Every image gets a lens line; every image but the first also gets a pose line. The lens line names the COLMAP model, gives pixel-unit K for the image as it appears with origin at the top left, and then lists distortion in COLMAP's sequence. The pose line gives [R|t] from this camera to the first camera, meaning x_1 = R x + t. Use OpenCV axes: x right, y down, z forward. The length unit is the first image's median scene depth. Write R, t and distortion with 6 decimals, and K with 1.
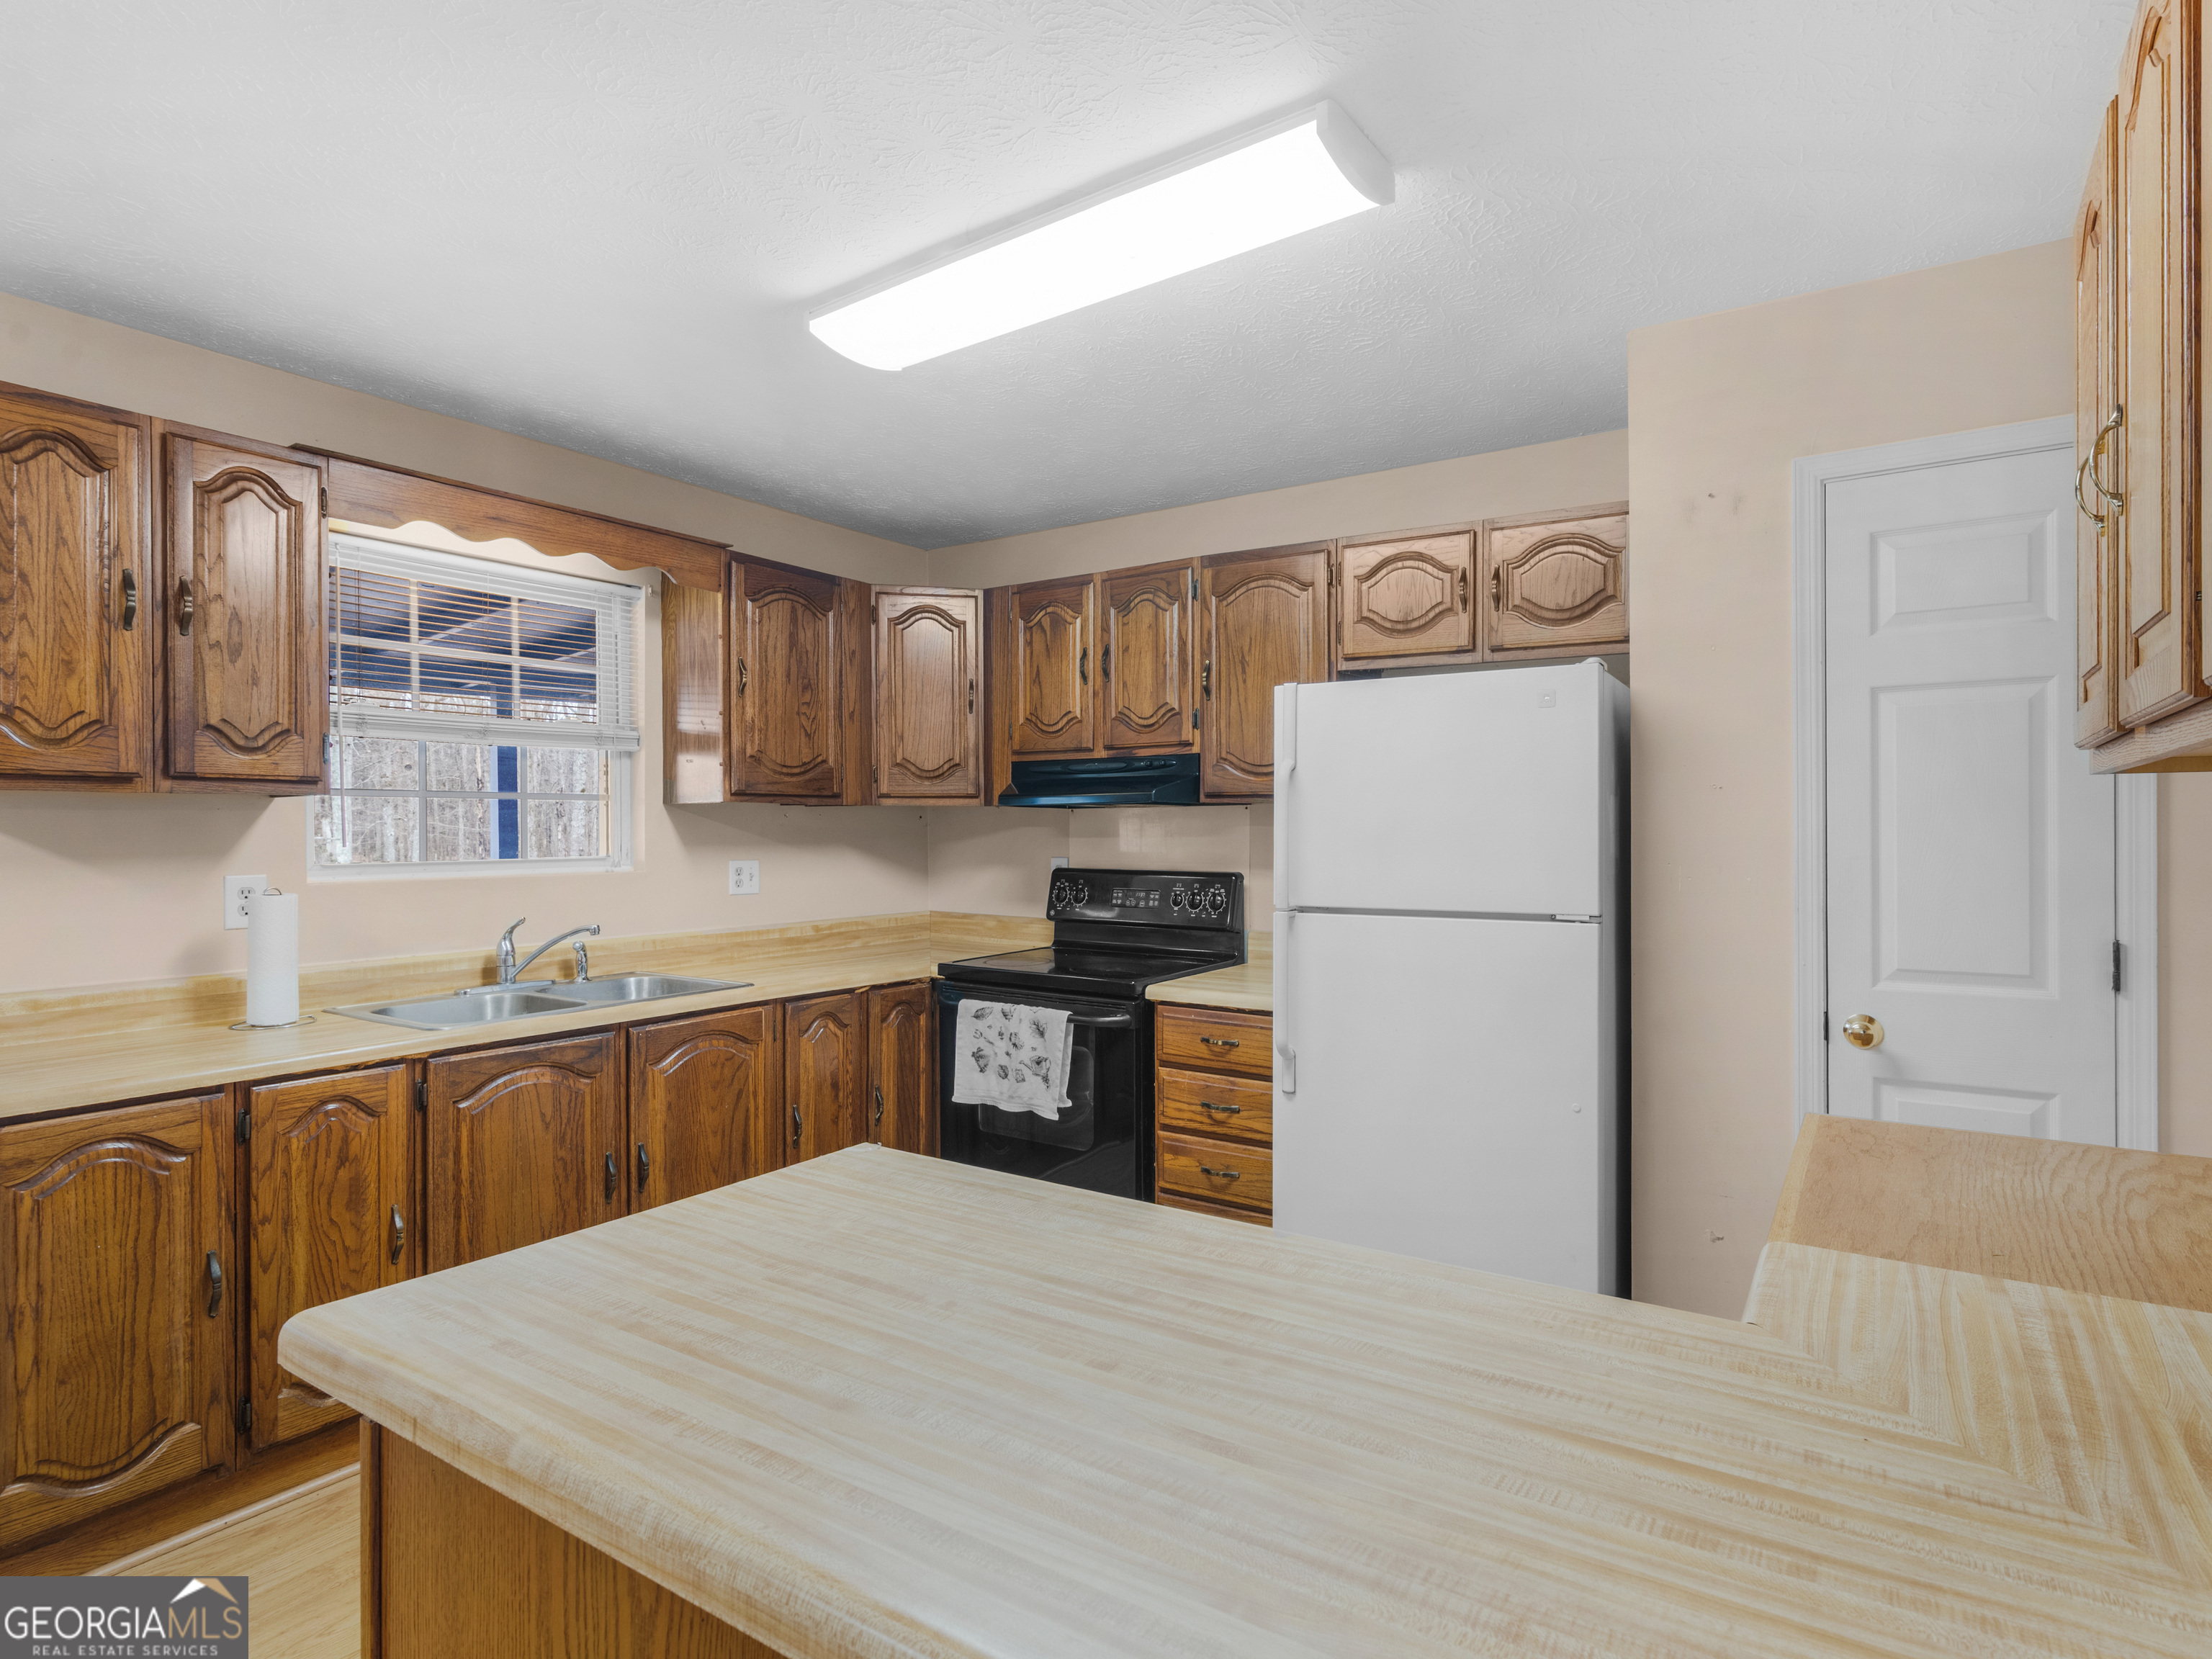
lens RADIAL K [[1152.1, 0, 1146.9], [0, 1152.1, 830.4], [0, 0, 1]] dist [0.001338, 0.000627]
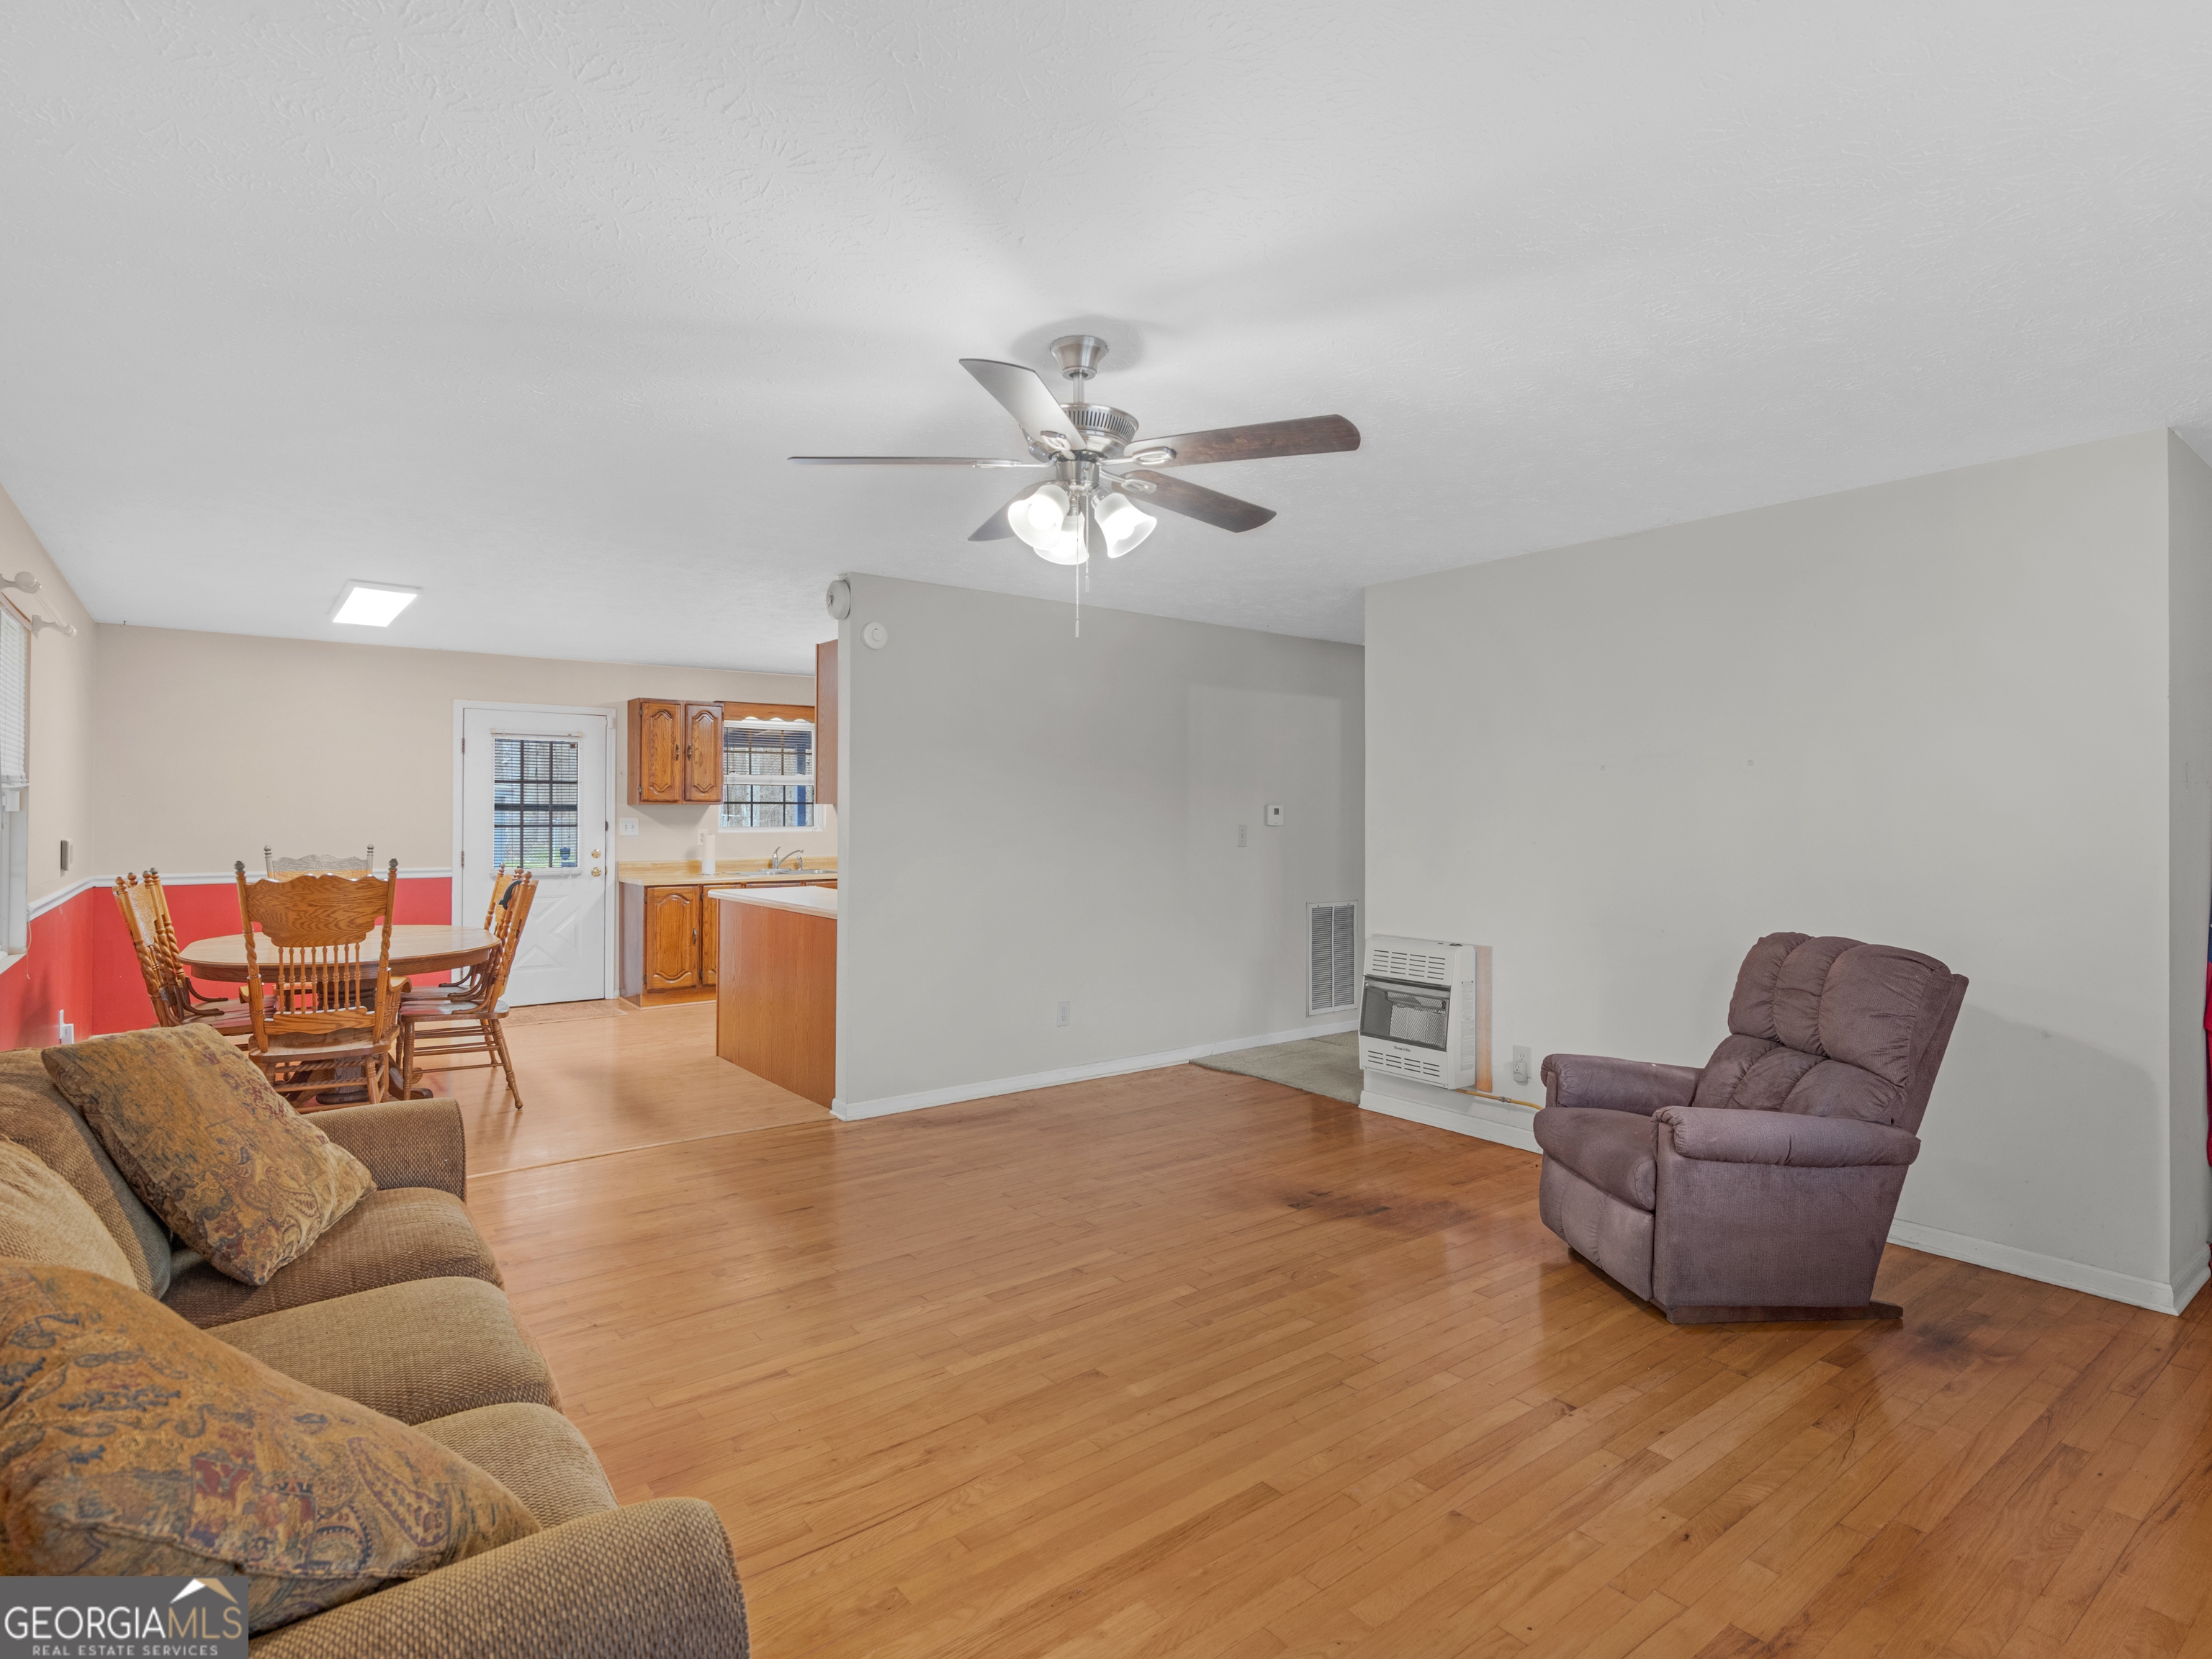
lens RADIAL K [[1126.9, 0, 1022.5], [0, 1126.9, 802.7], [0, 0, 1]] dist [-0.000907, -0.000062]
pose [[0.928197, 0.003268, -0.372076, 0.971445], [-0.007215, 0.999932, -0.009216, -0.011253], [0.372020, 0.011239, 0.928157, -1.266081]]
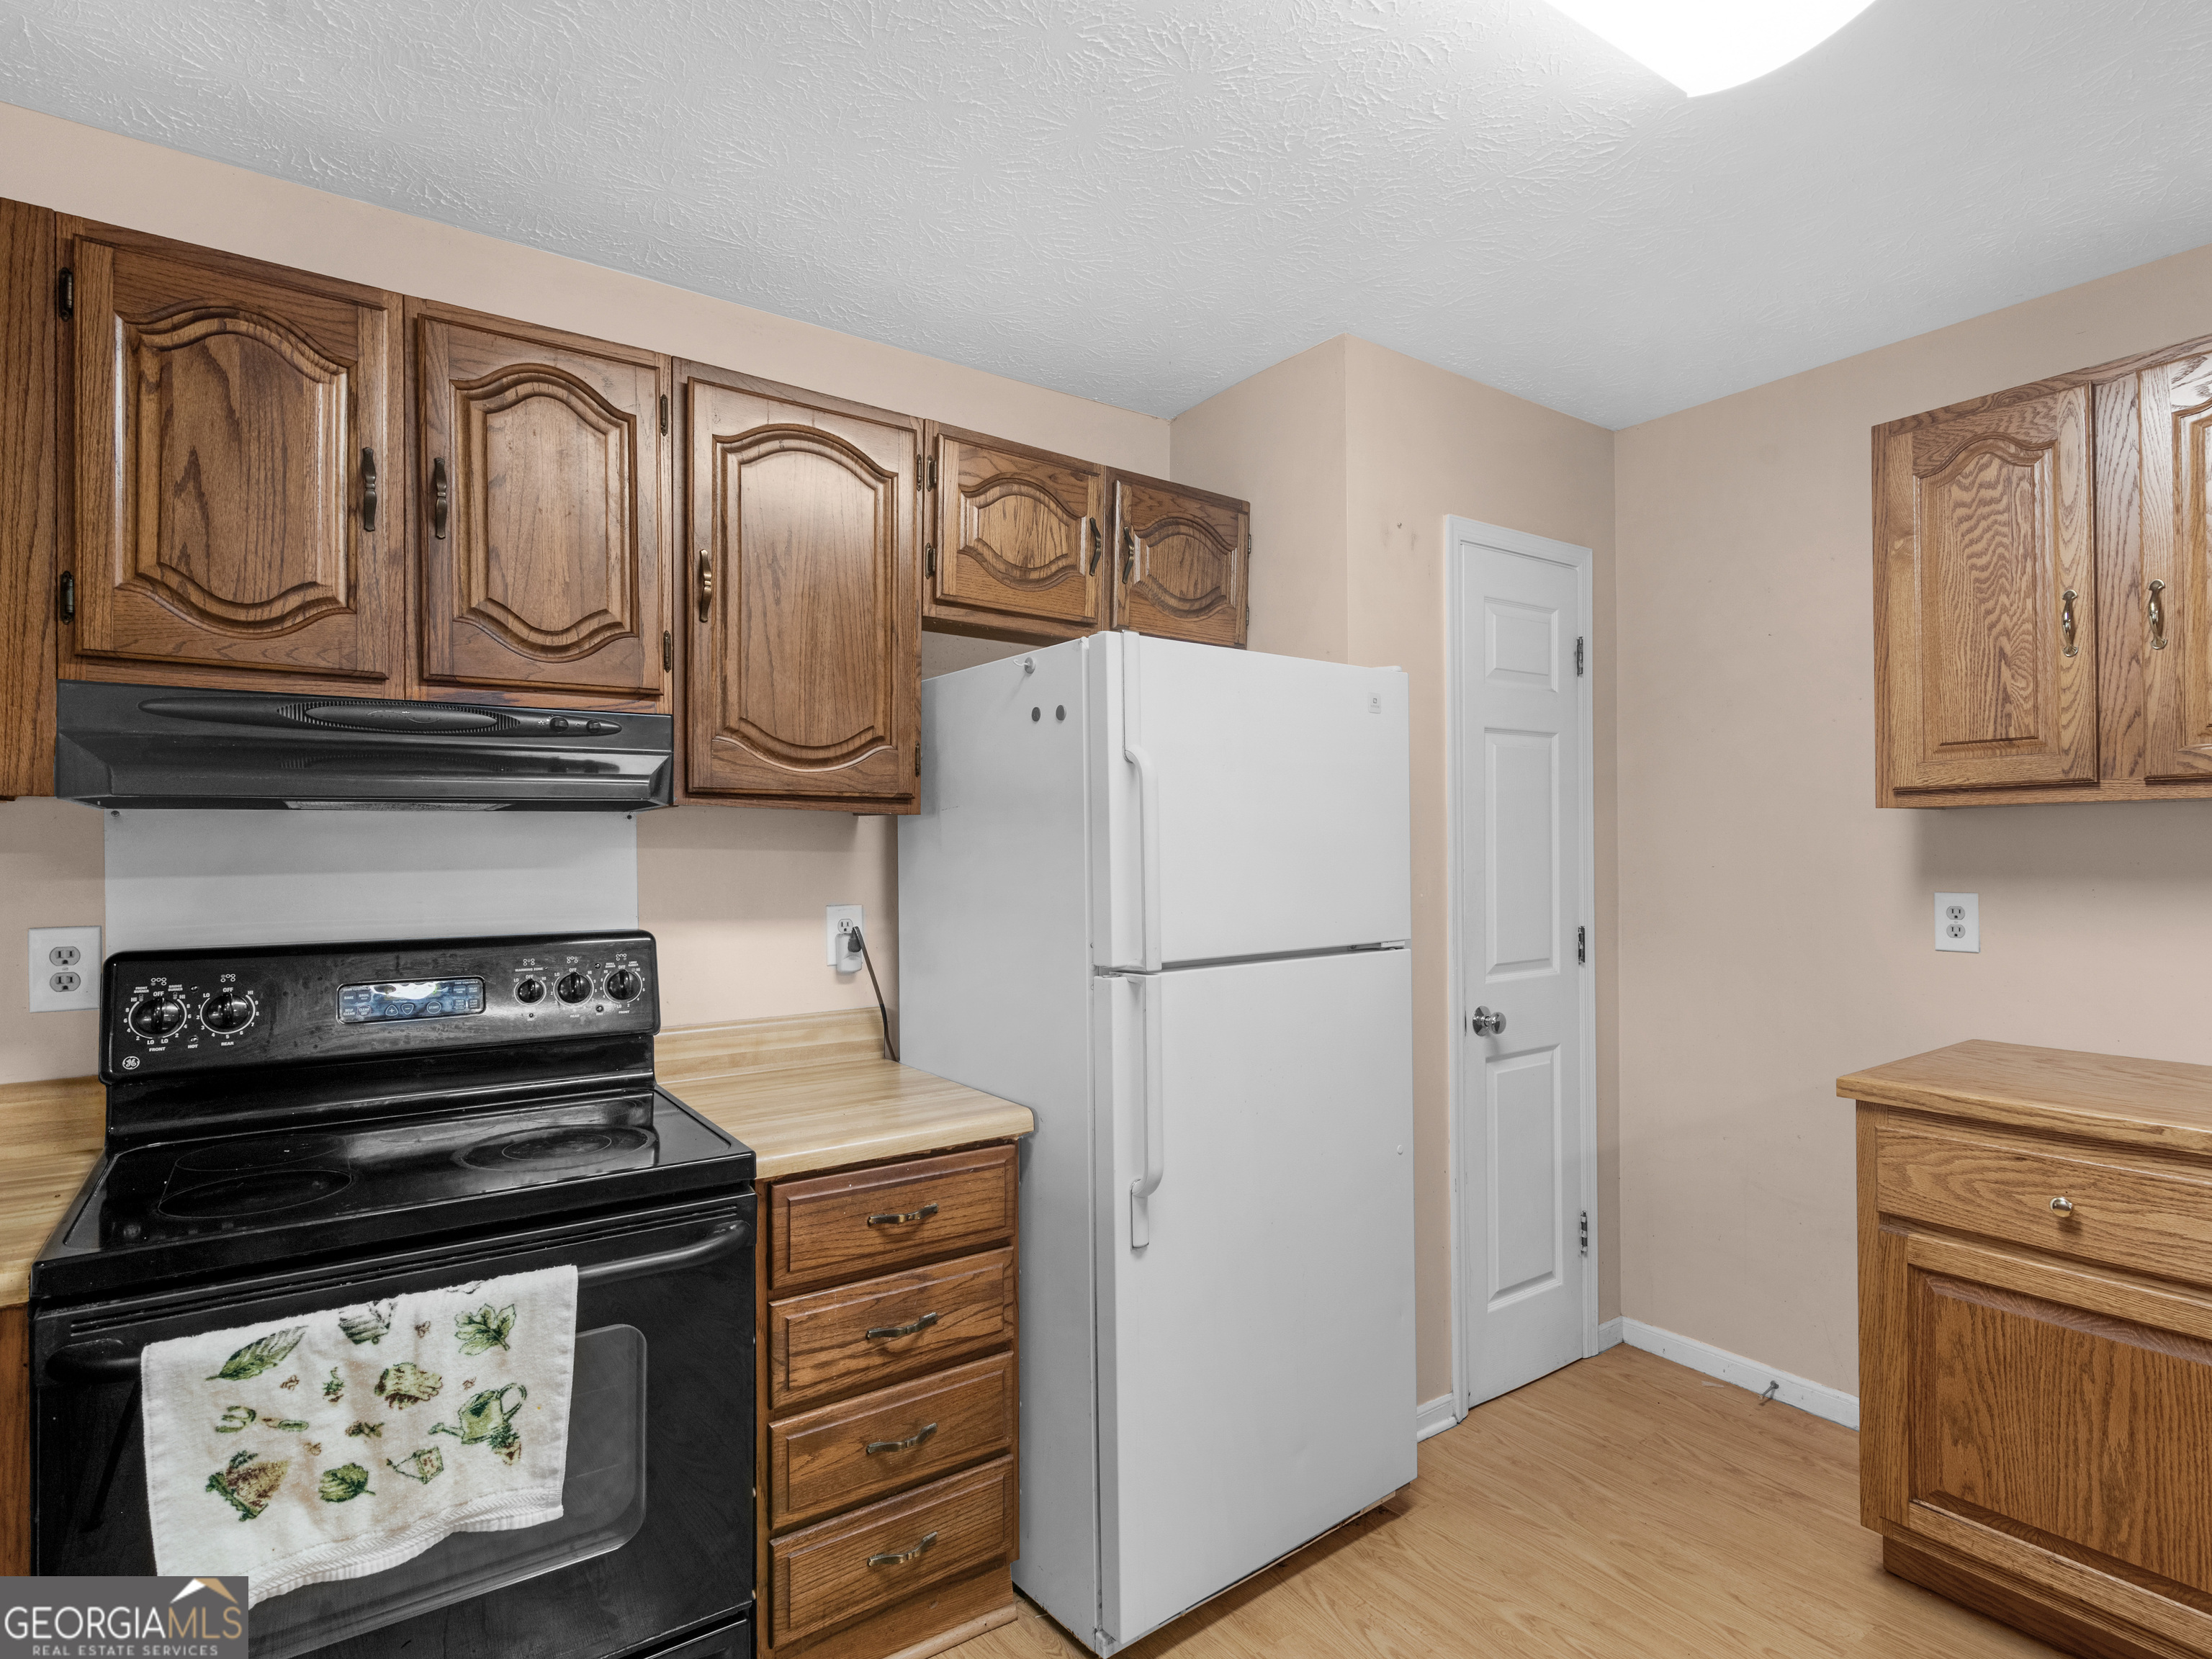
lens RADIAL K [[1151.6, 0, 1154.6], [0, 1151.6, 852.6], [0, 0, 1]] dist [-0.001137, 0.000462]
pose [[0.340467, -0.003980, 0.940248, -0.407277], [0.008652, 0.999962, 0.001100, -0.000387], [-0.940217, 0.007761, 0.340488, 0.625729]]
